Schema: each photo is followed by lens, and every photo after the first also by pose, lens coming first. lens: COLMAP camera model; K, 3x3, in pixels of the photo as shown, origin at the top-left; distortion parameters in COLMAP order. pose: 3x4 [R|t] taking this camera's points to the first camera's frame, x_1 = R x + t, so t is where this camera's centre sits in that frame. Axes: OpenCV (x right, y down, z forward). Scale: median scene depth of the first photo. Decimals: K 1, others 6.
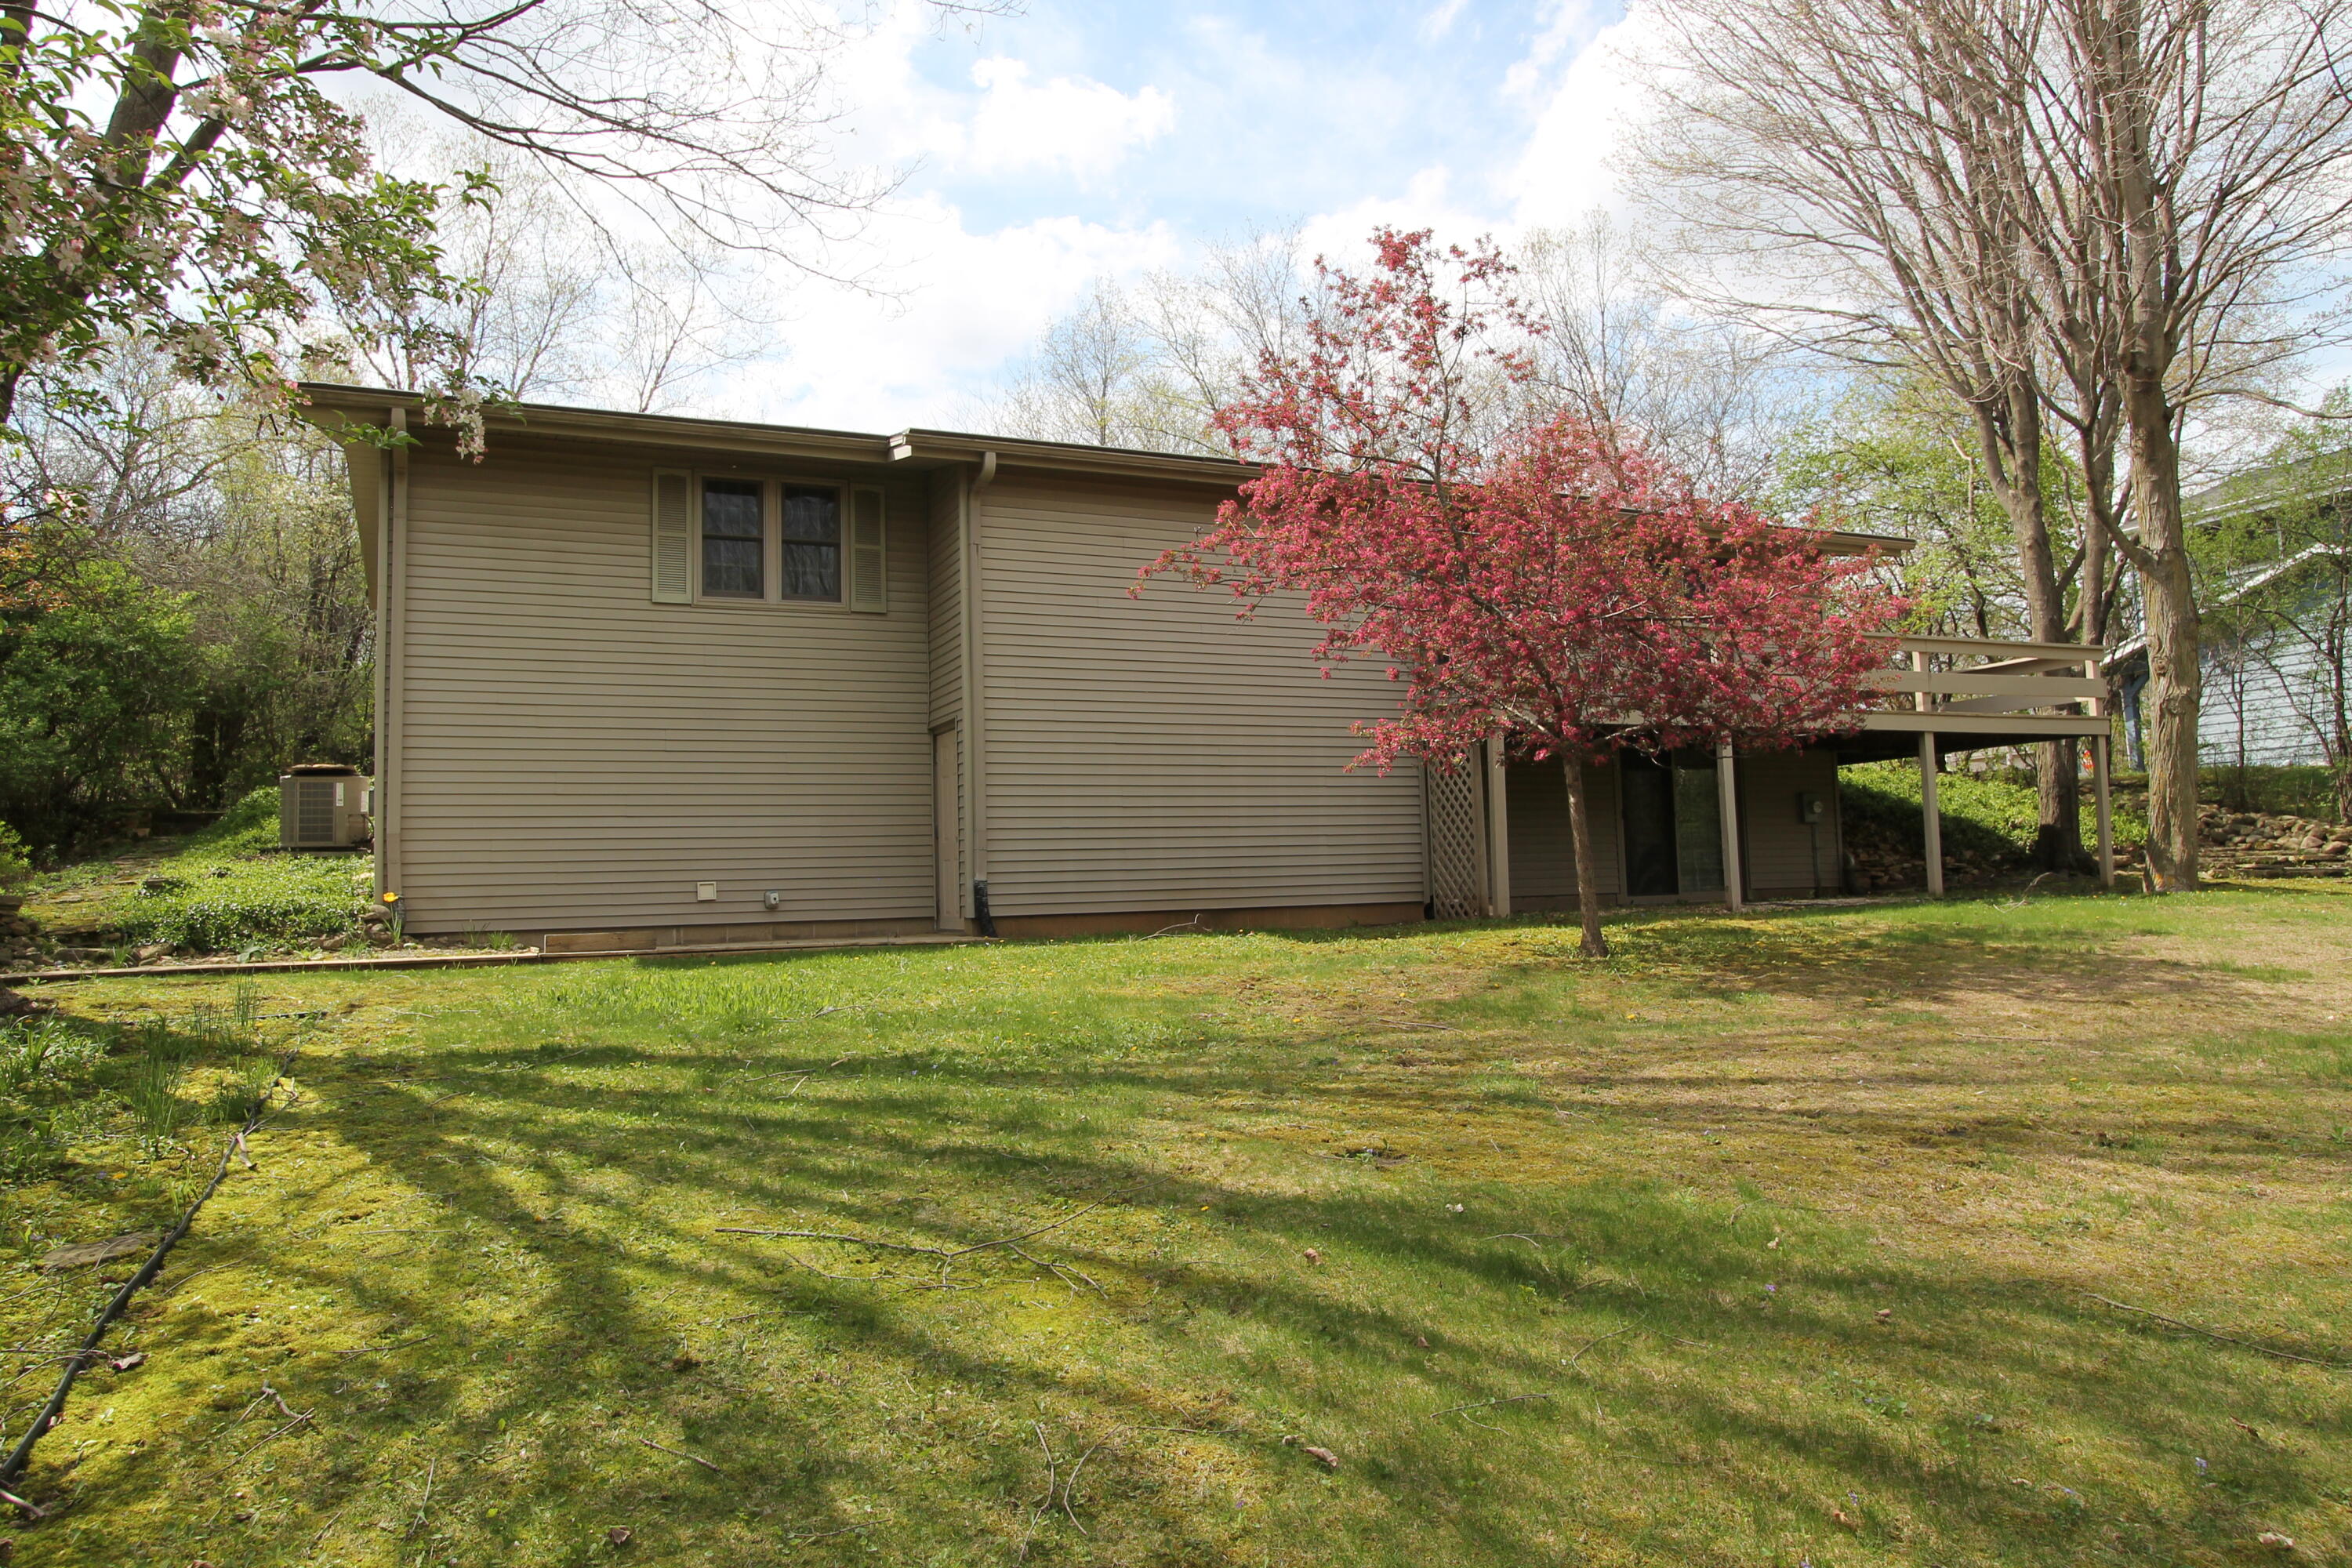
lens RADIAL K [[1526.0, 0, 1172.4], [0, 1526.0, 756.4], [0, 0, 1]] dist [-0.022224, 0.023677]
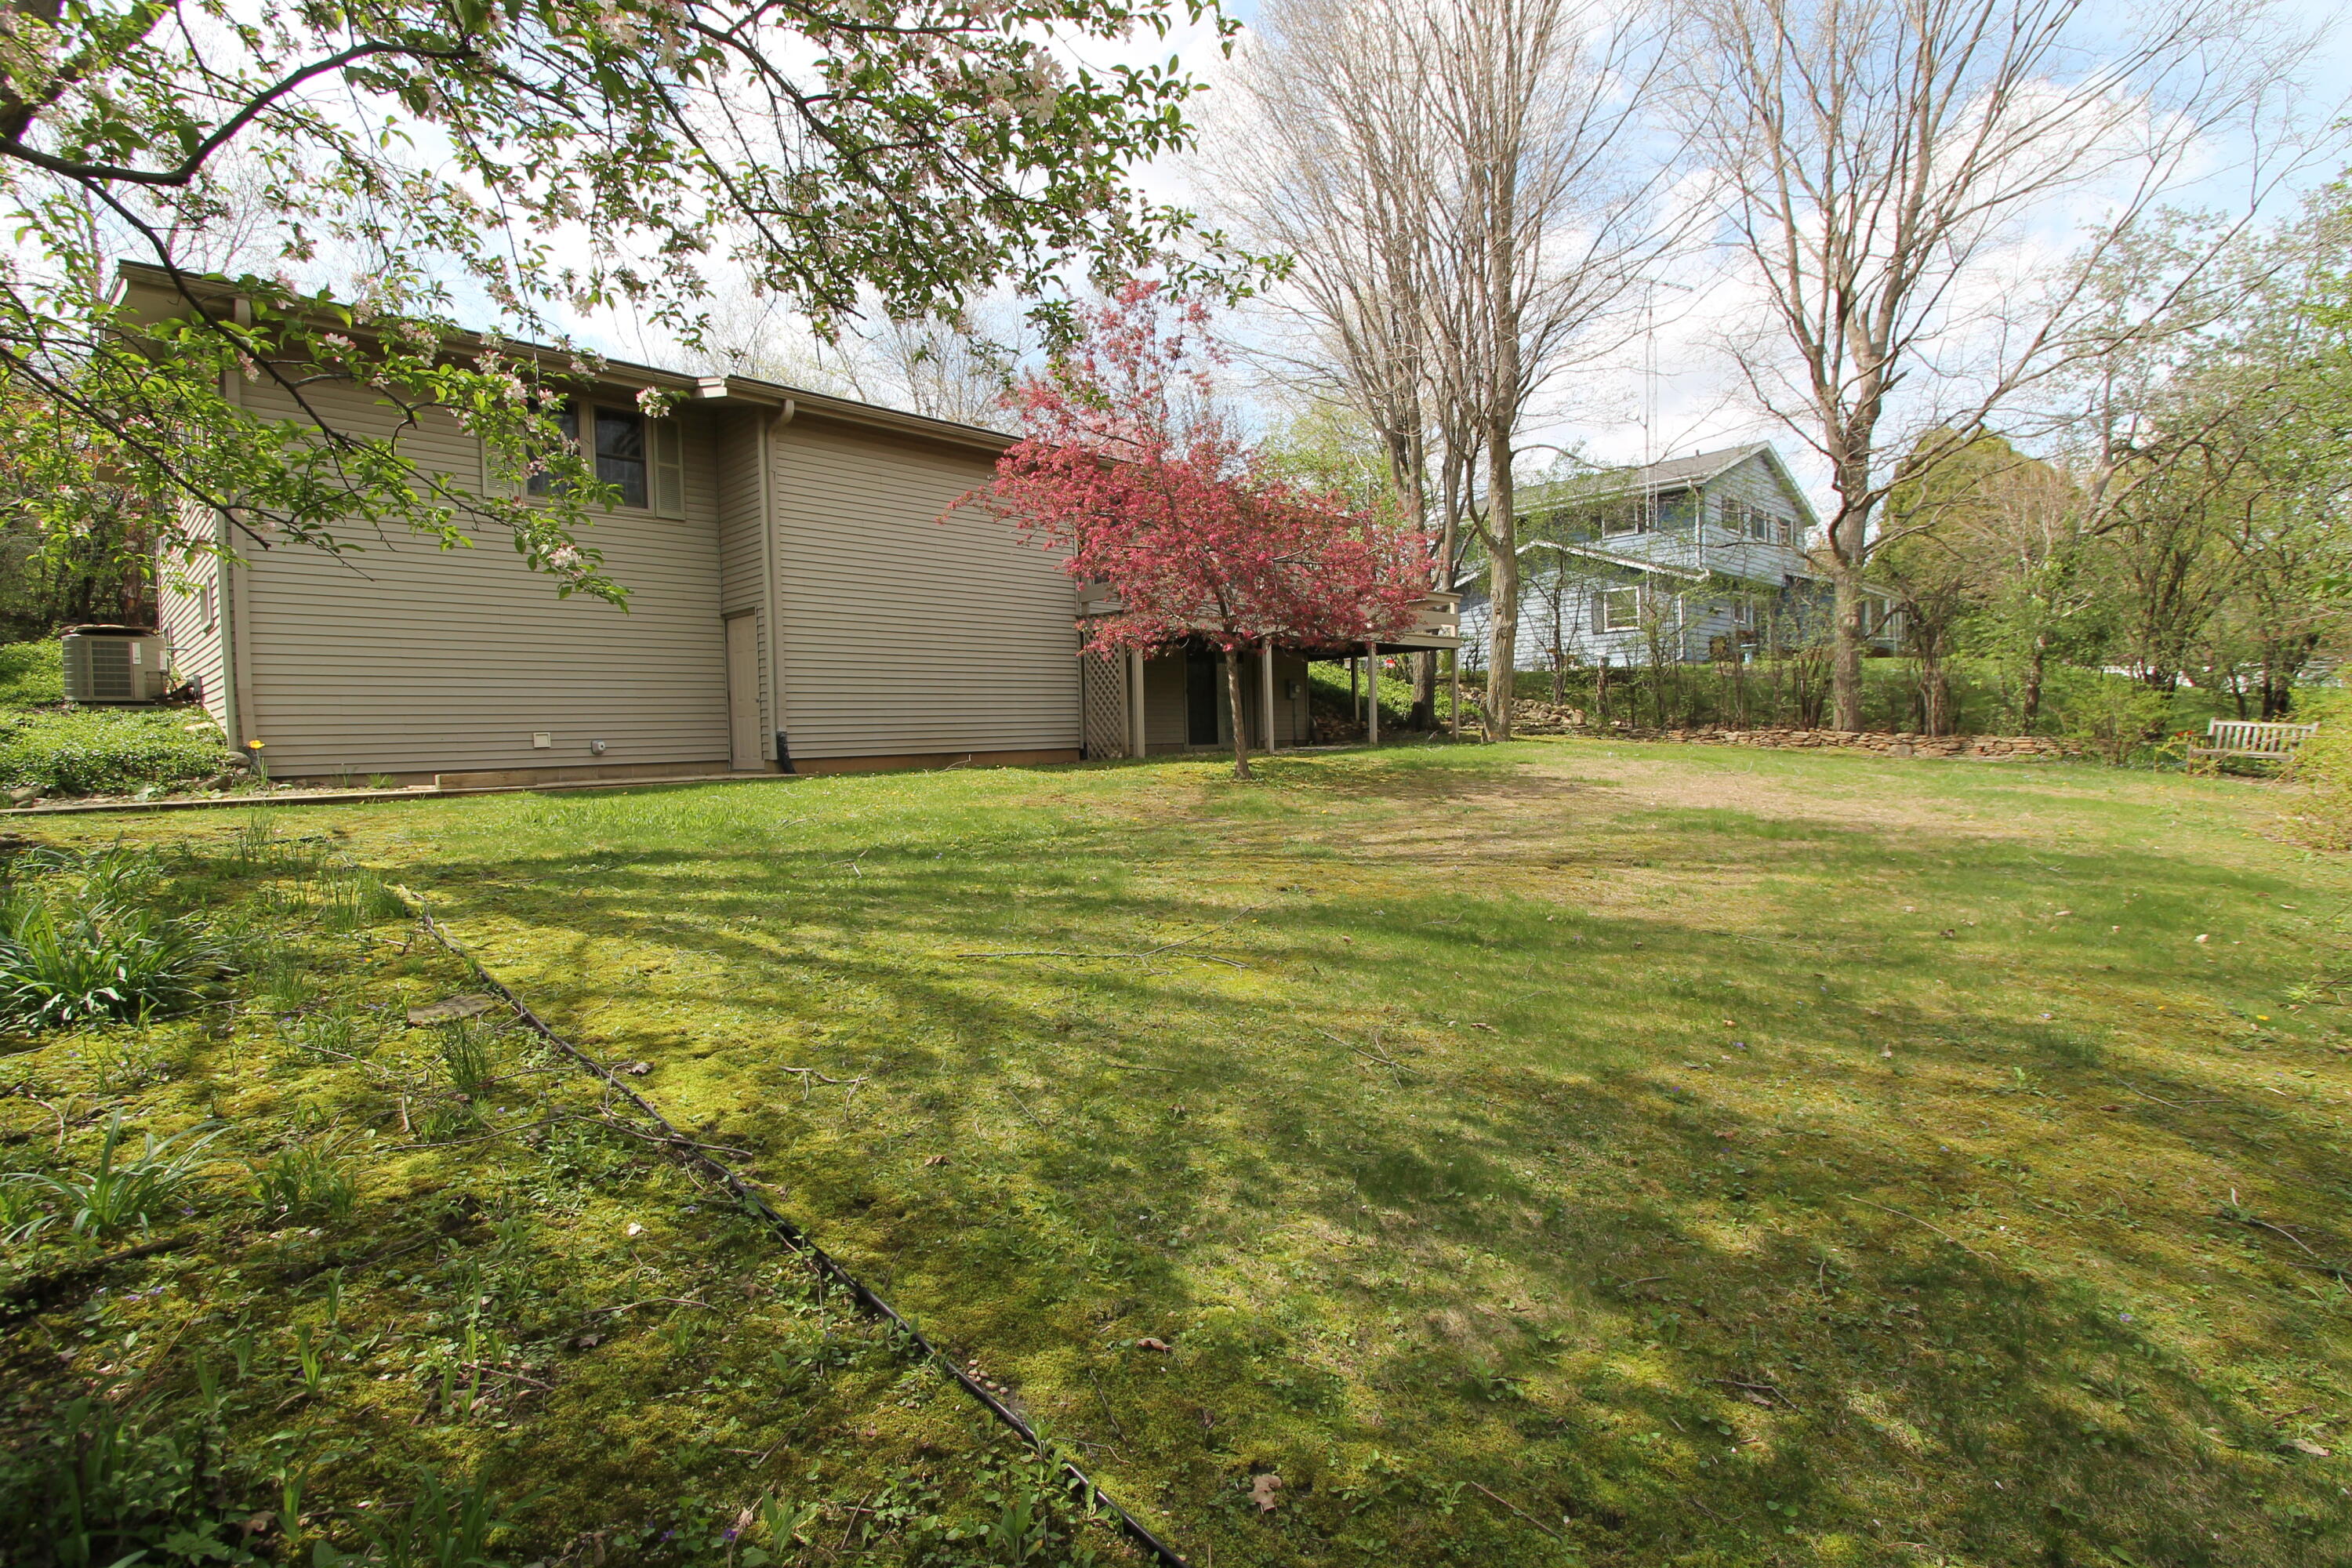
lens RADIAL K [[1100.9, 0, 1180.0], [0, 1100.9, 763.2], [0, 0, 1]] dist [-0.016480, 0.002015]
pose [[0.925613, -0.008428, 0.378378, -0.167357], [-0.029608, 0.995076, 0.094593, 0.008505], [-0.377312, -0.098759, 0.920805, -0.008839]]
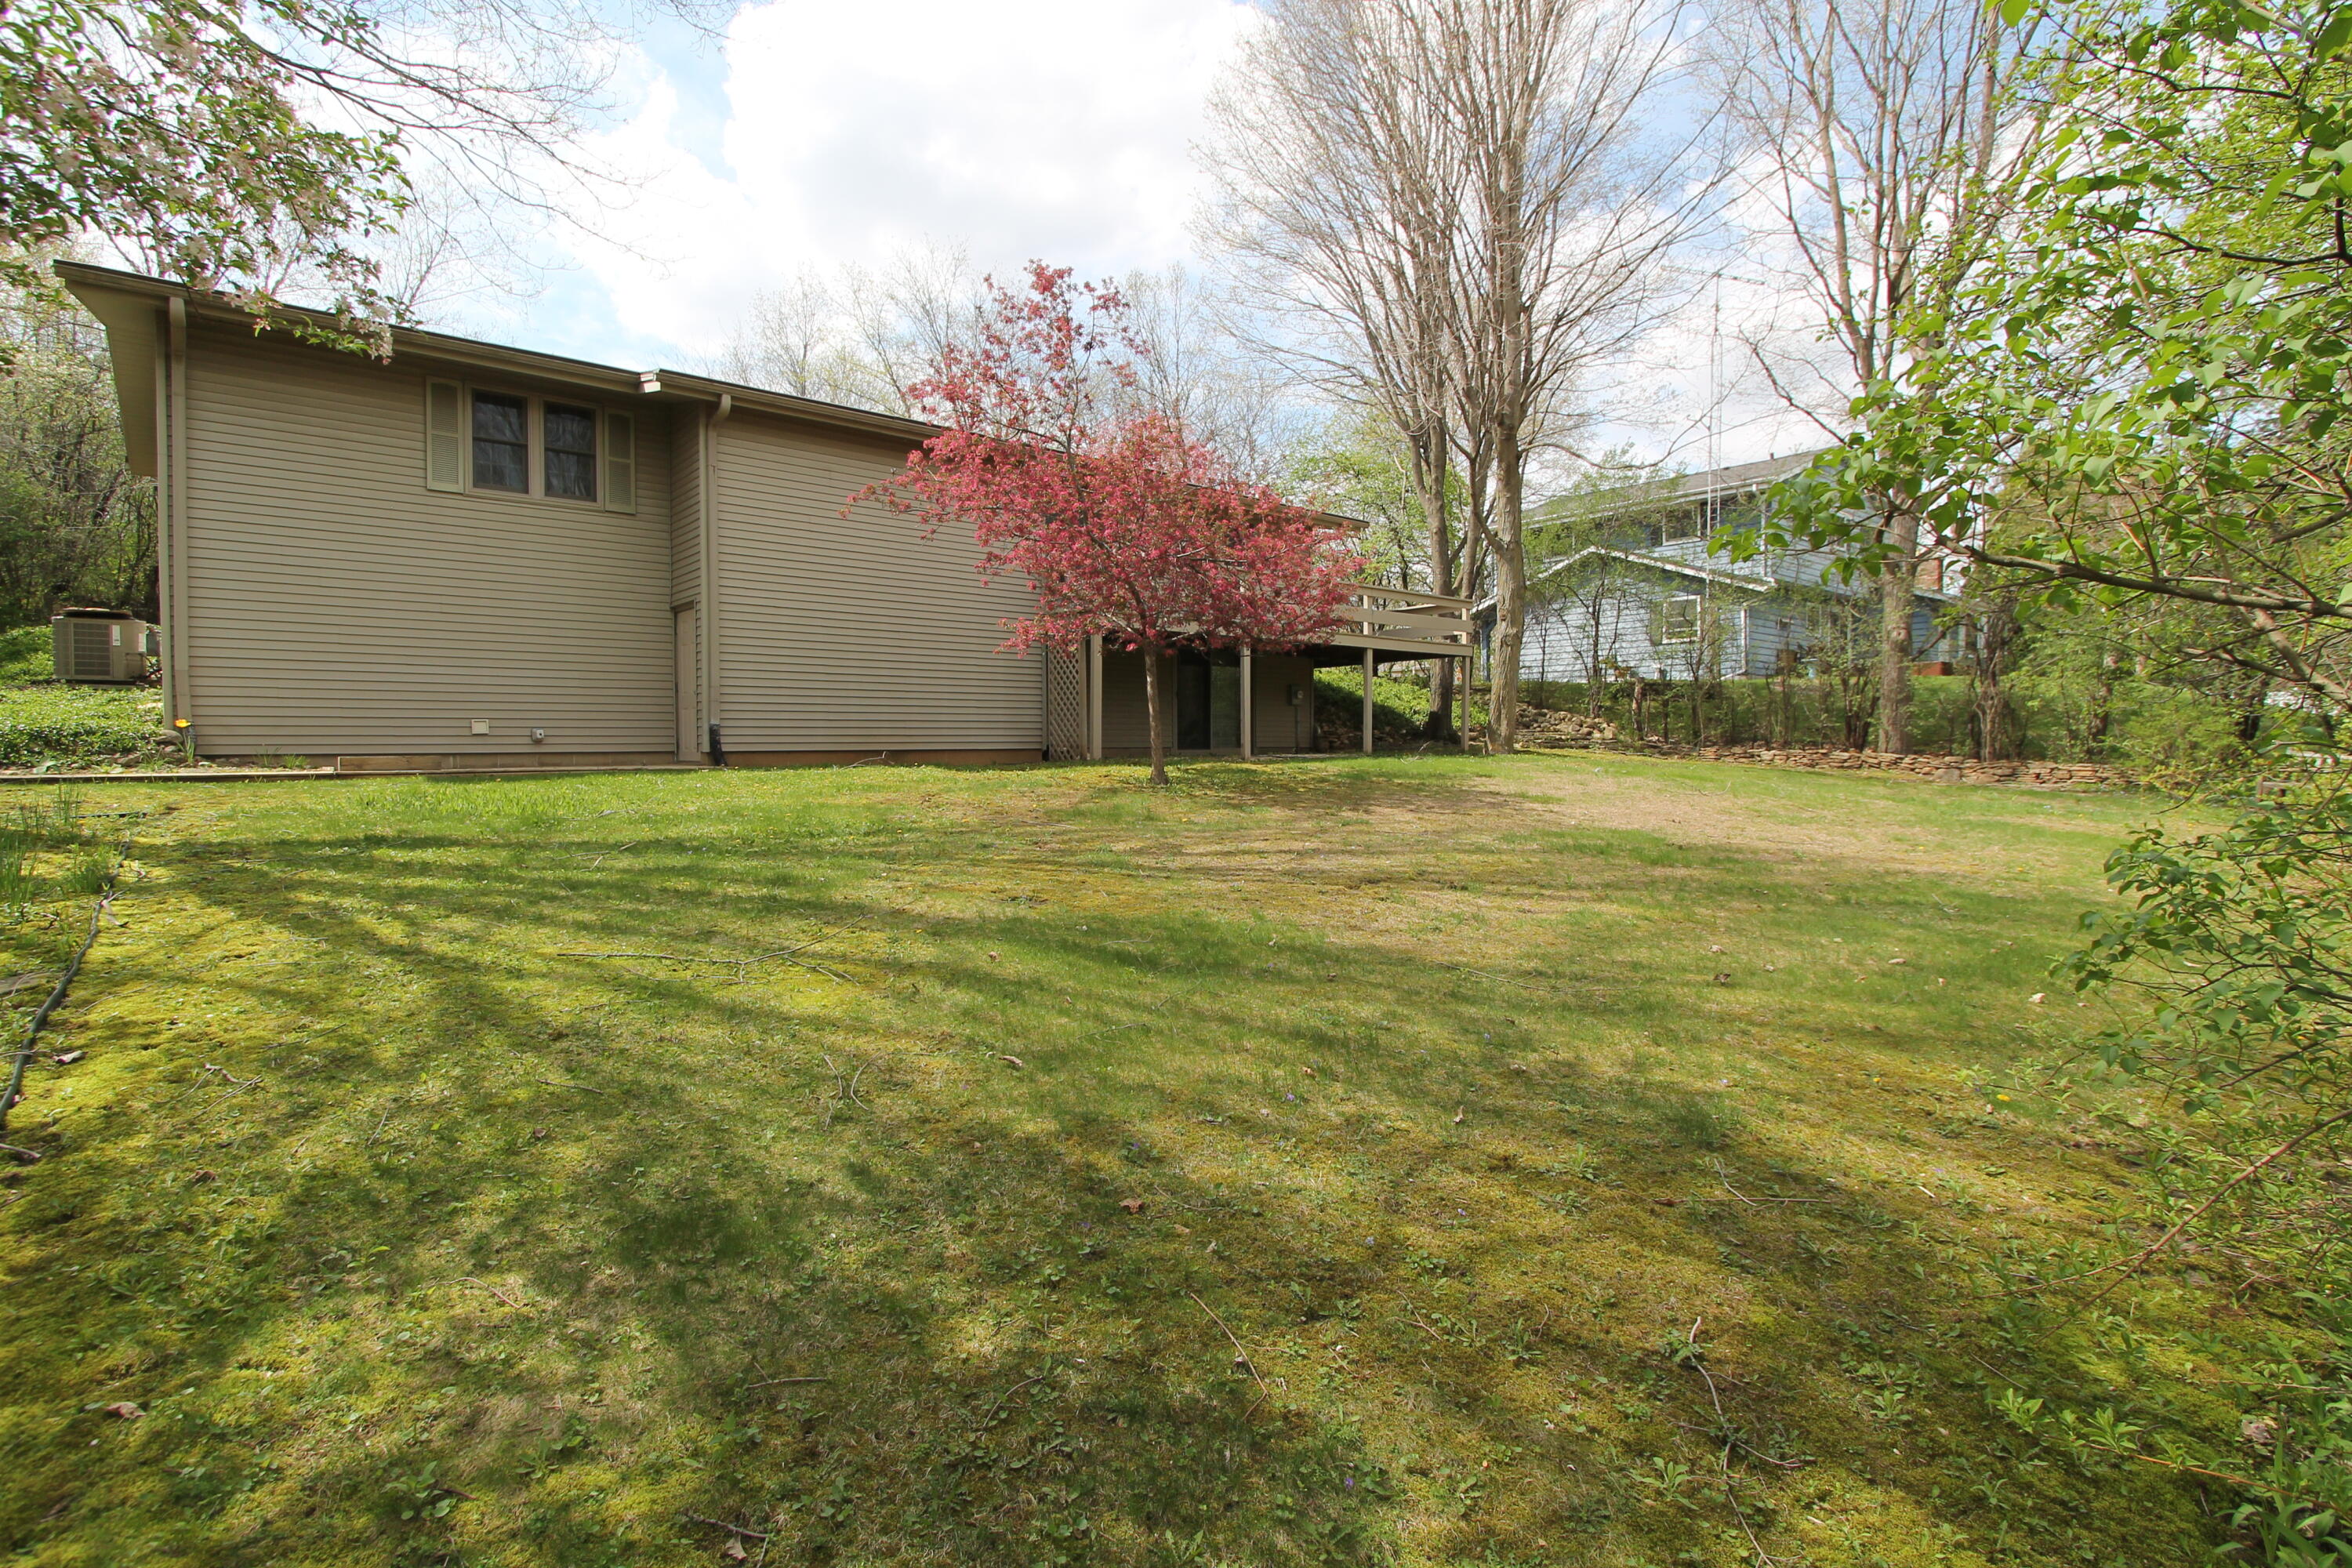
lens RADIAL K [[1100.9, 0, 1180.0], [0, 1100.9, 763.2], [0, 0, 1]] dist [-0.016480, 0.002015]
pose [[0.955843, 0.018756, 0.293280, -0.018125], [-0.048010, 0.994520, 0.092871, 0.006967], [-0.289931, -0.102850, 0.951505, -0.030779]]
